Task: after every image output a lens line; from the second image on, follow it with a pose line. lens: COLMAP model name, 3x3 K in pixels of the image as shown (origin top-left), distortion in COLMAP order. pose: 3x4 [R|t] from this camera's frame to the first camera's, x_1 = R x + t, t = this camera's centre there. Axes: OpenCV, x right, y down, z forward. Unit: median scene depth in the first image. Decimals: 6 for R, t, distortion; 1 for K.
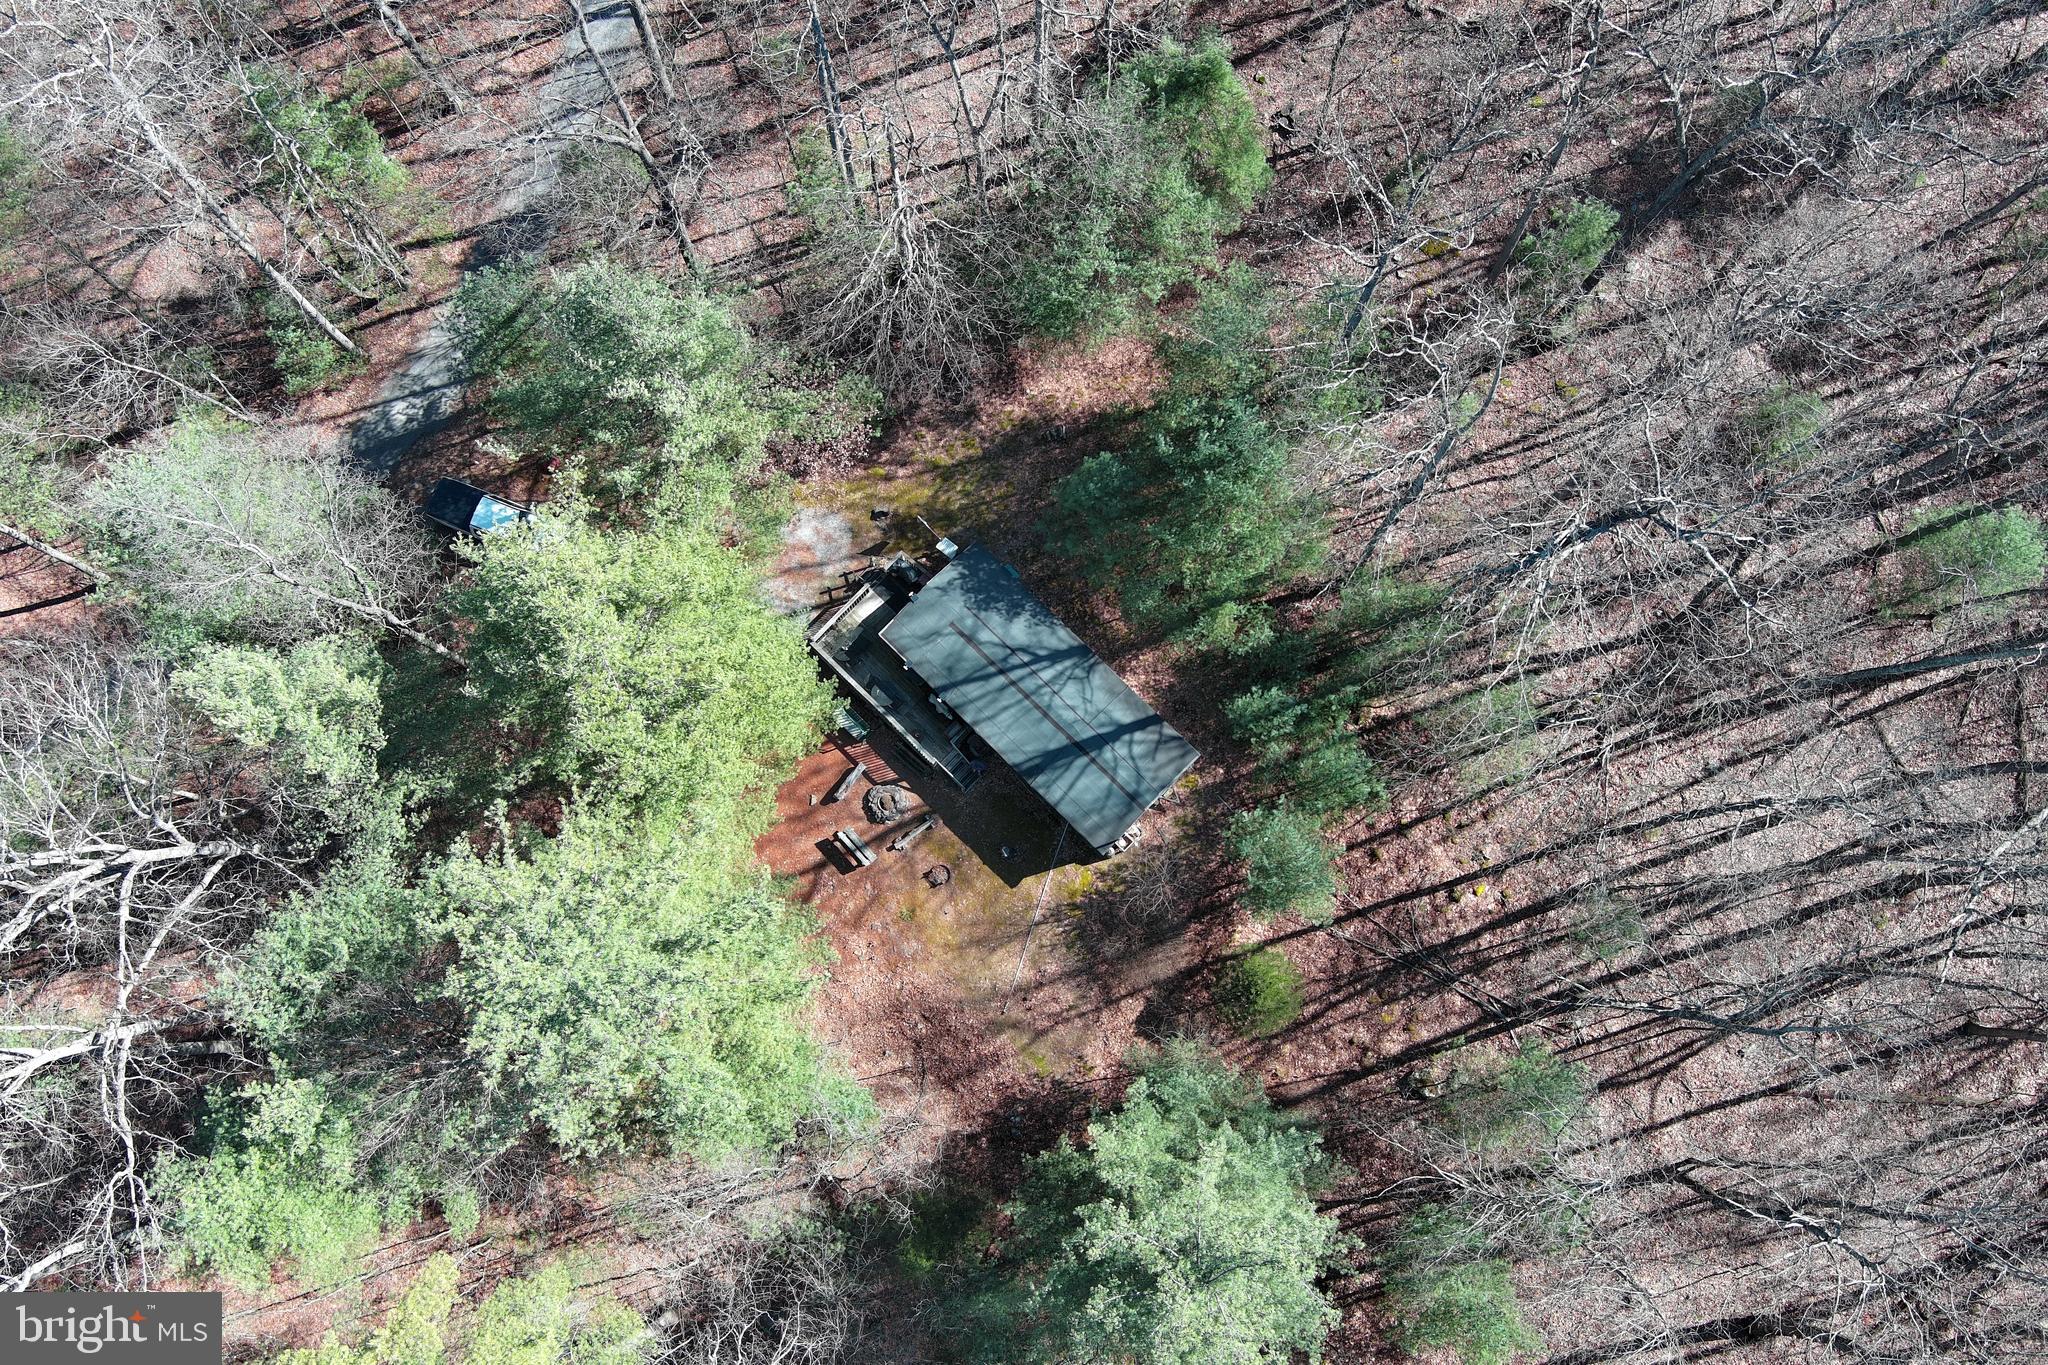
lens RADIAL K [[1647.8, 0, 1024.0], [0, 1647.8, 682.5], [0, 0, 1]] dist [-0.000348, -0.010491]
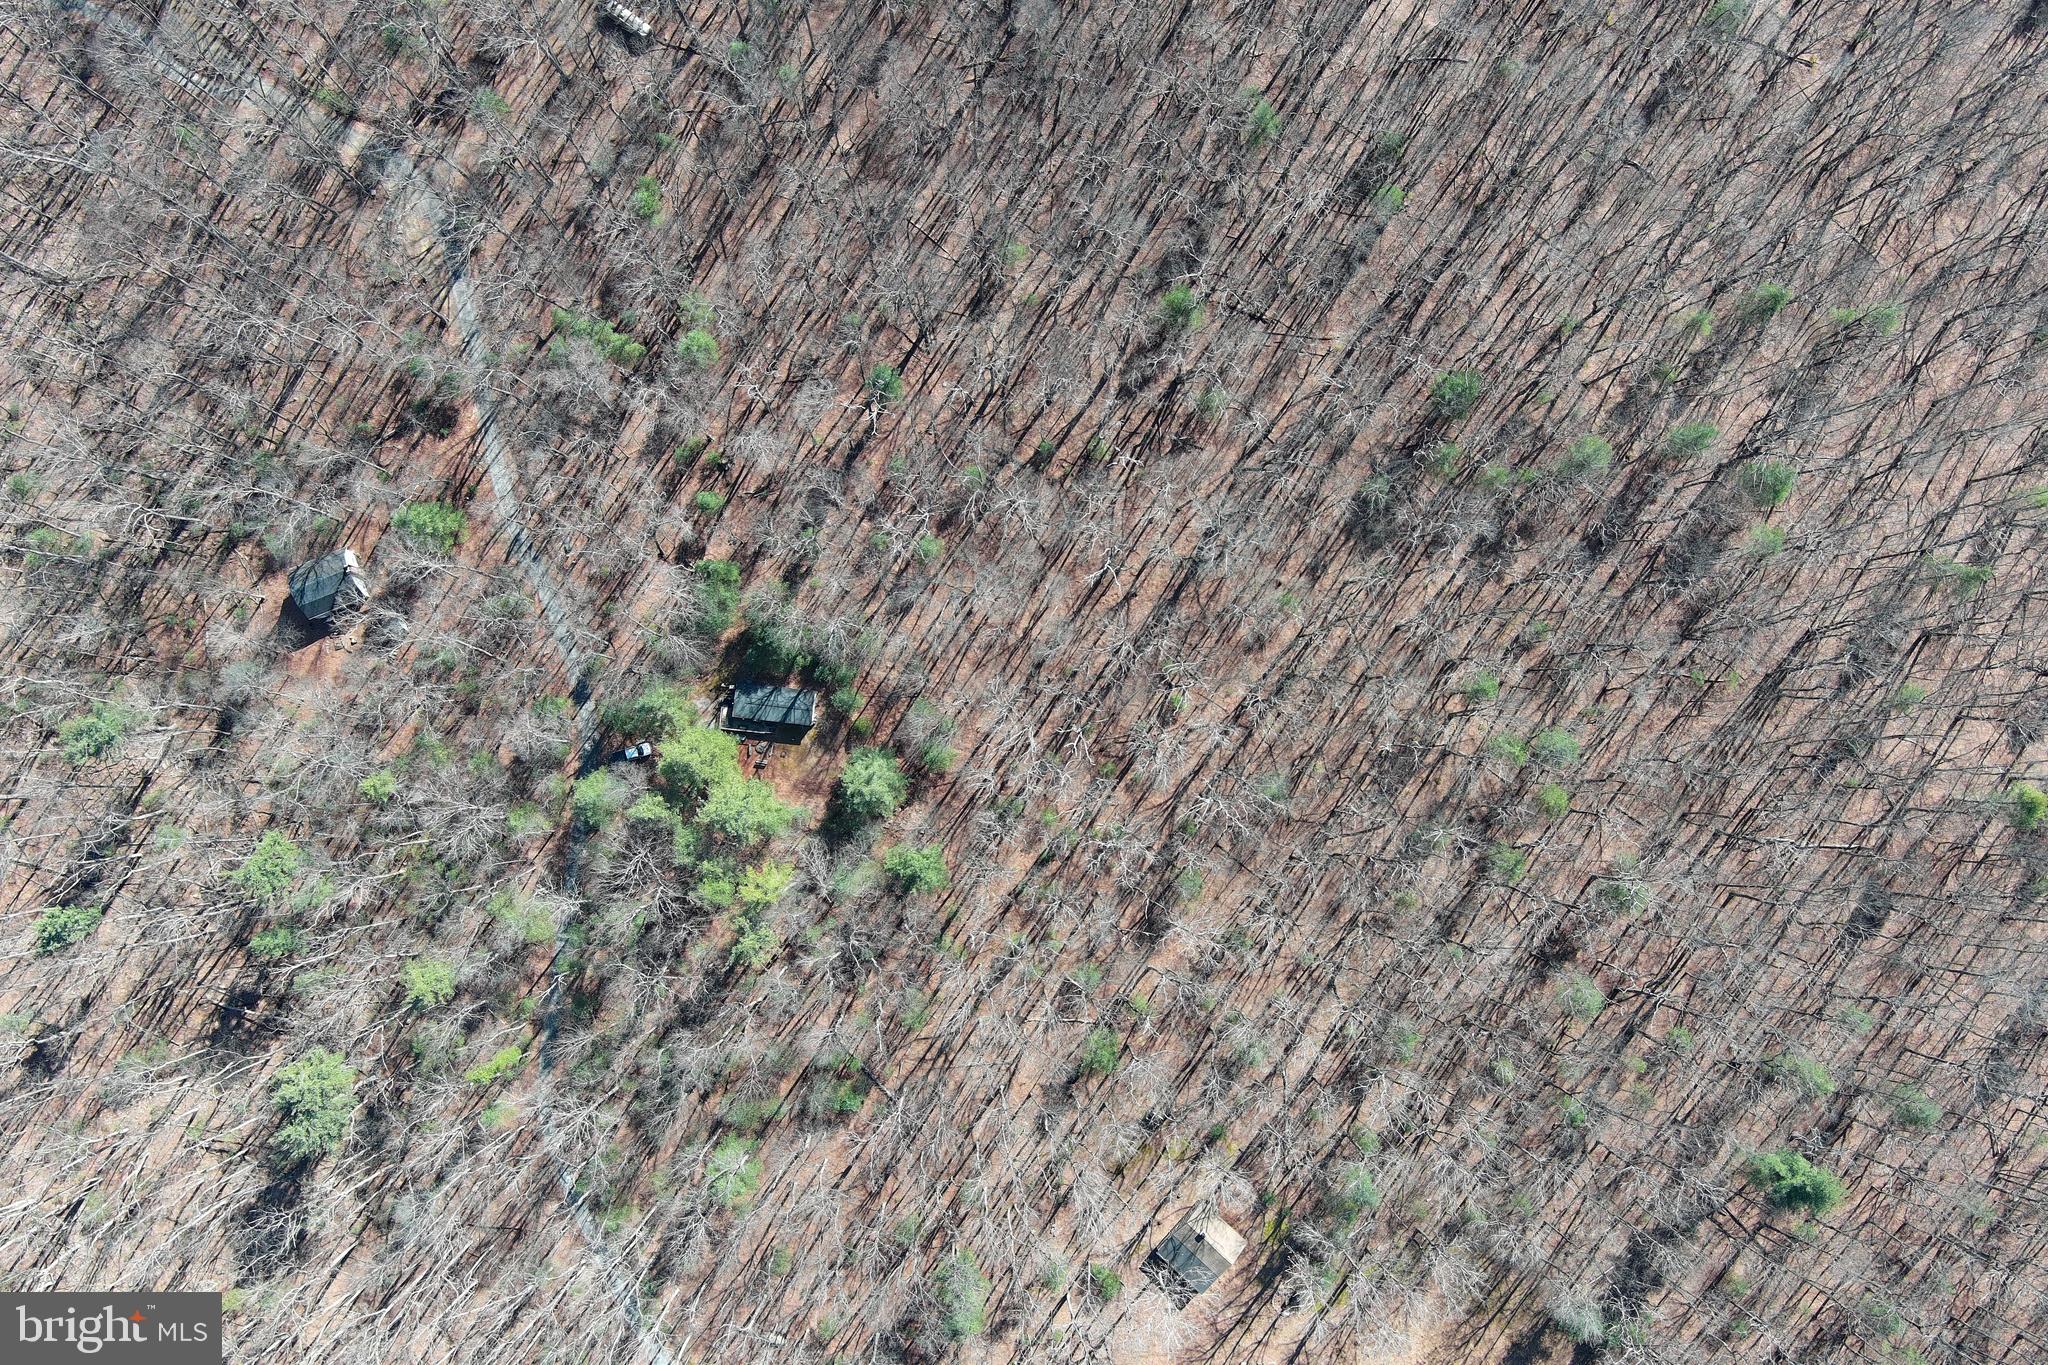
lens RADIAL K [[1647.8, 0, 1024.0], [0, 1647.8, 682.5], [0, 0, 1]] dist [-0.000348, -0.010491]
pose [[0.788921, -0.611742, 0.058105, 0.278168], [0.599898, 0.787217, 0.142872, -0.232565], [-0.133142, -0.077858, 0.988034, -2.930169]]
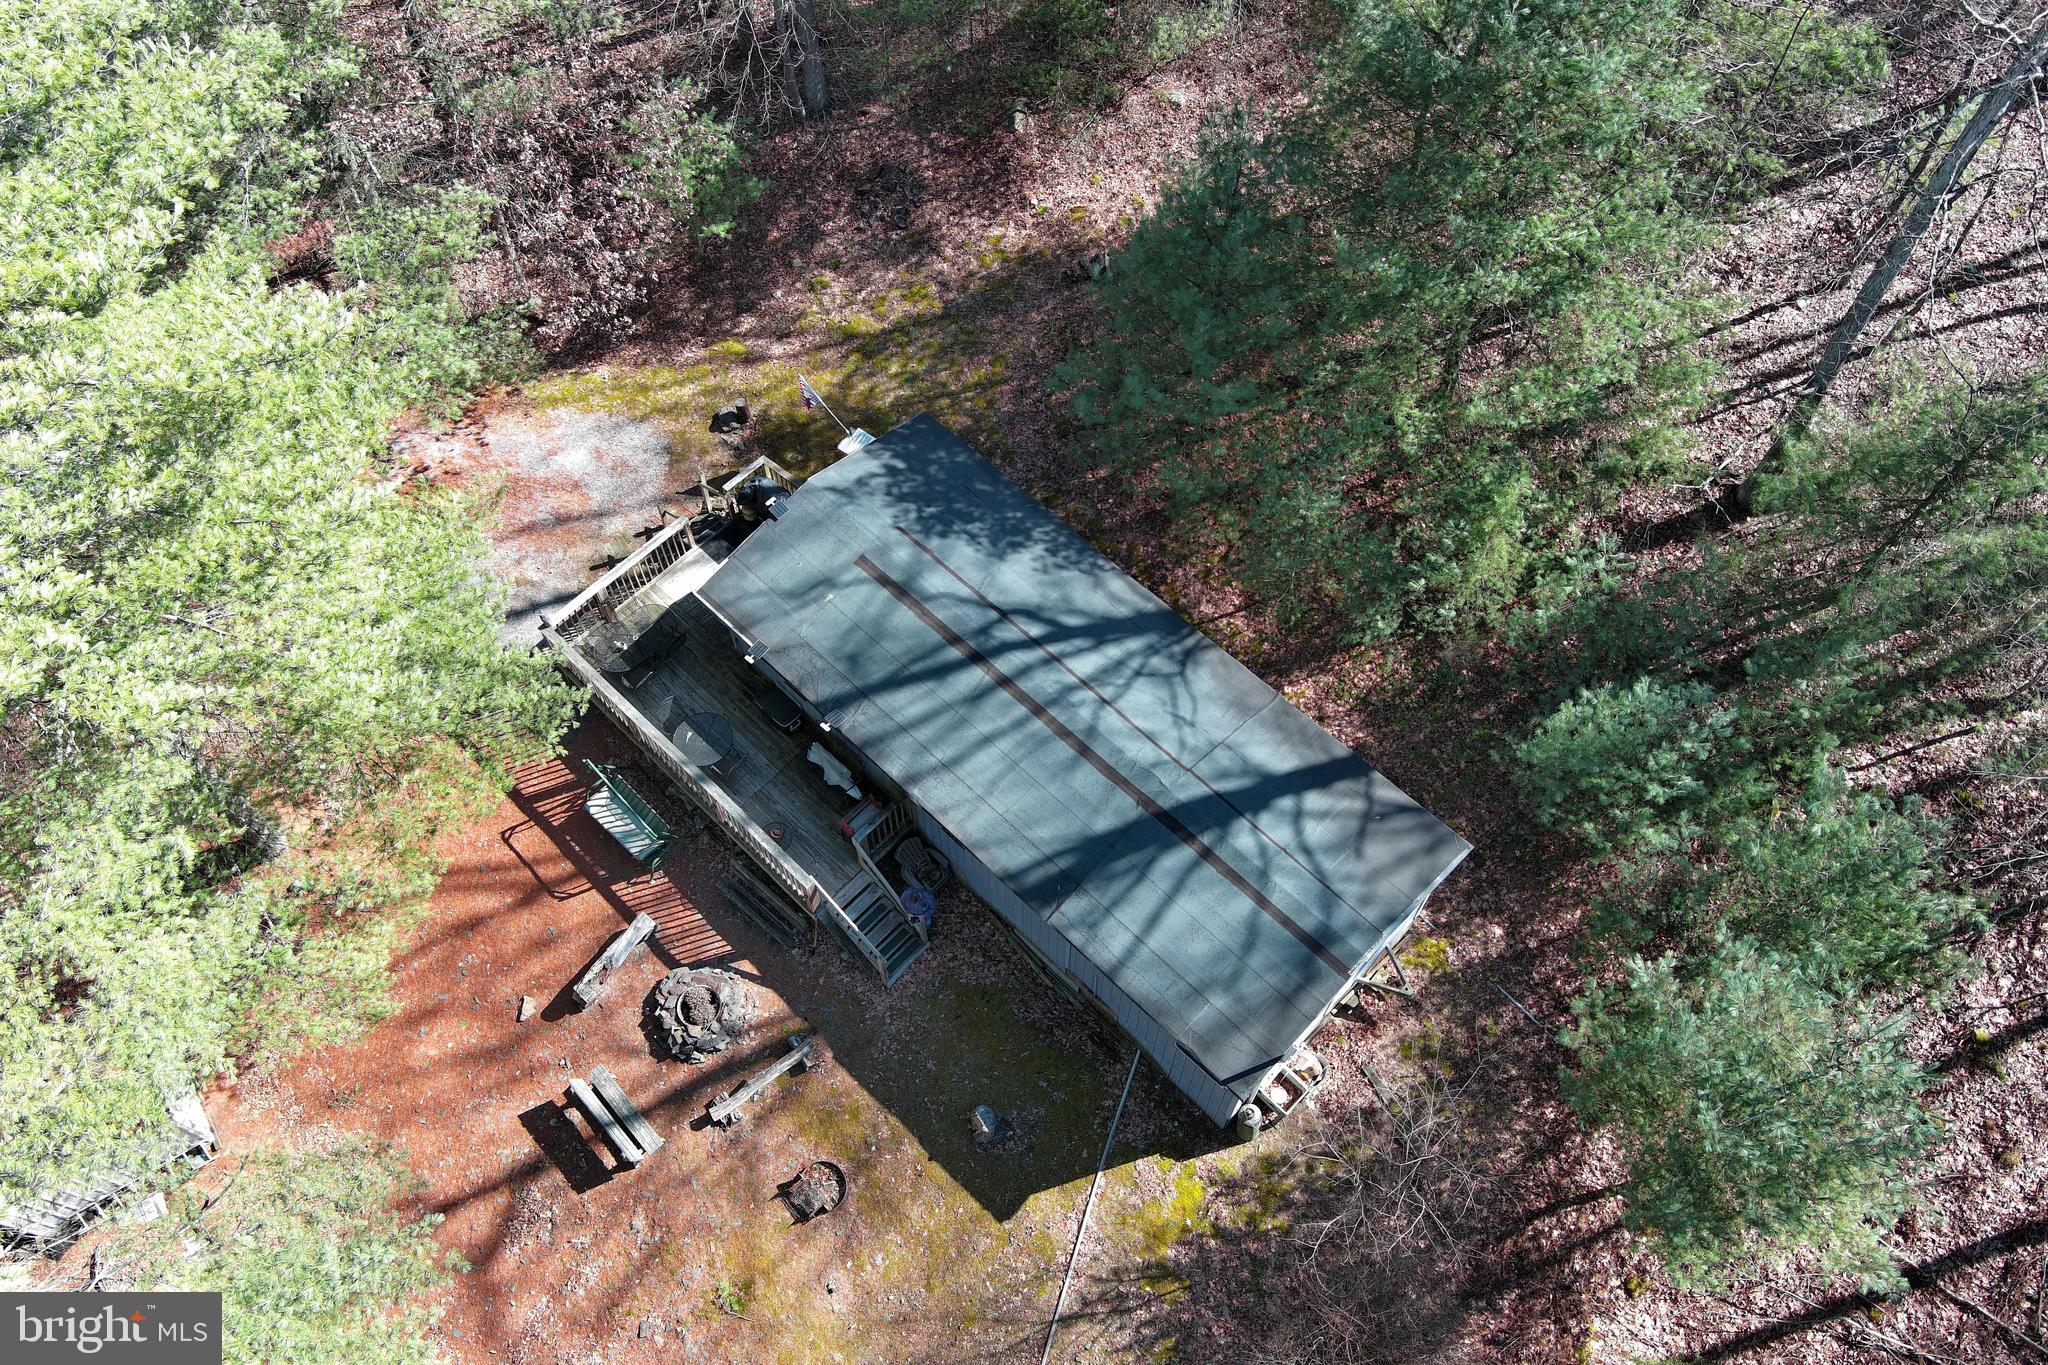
lens RADIAL K [[1591.0, 0, 1024.0], [0, 1591.0, 682.5], [0, 0, 1]] dist [0.001687, -0.010368]
pose [[0.999992, -0.002519, 0.003107, -0.002747], [0.003375, 0.948309, -0.317331, 0.123403], [-0.002147, 0.317339, 0.948310, 0.600228]]
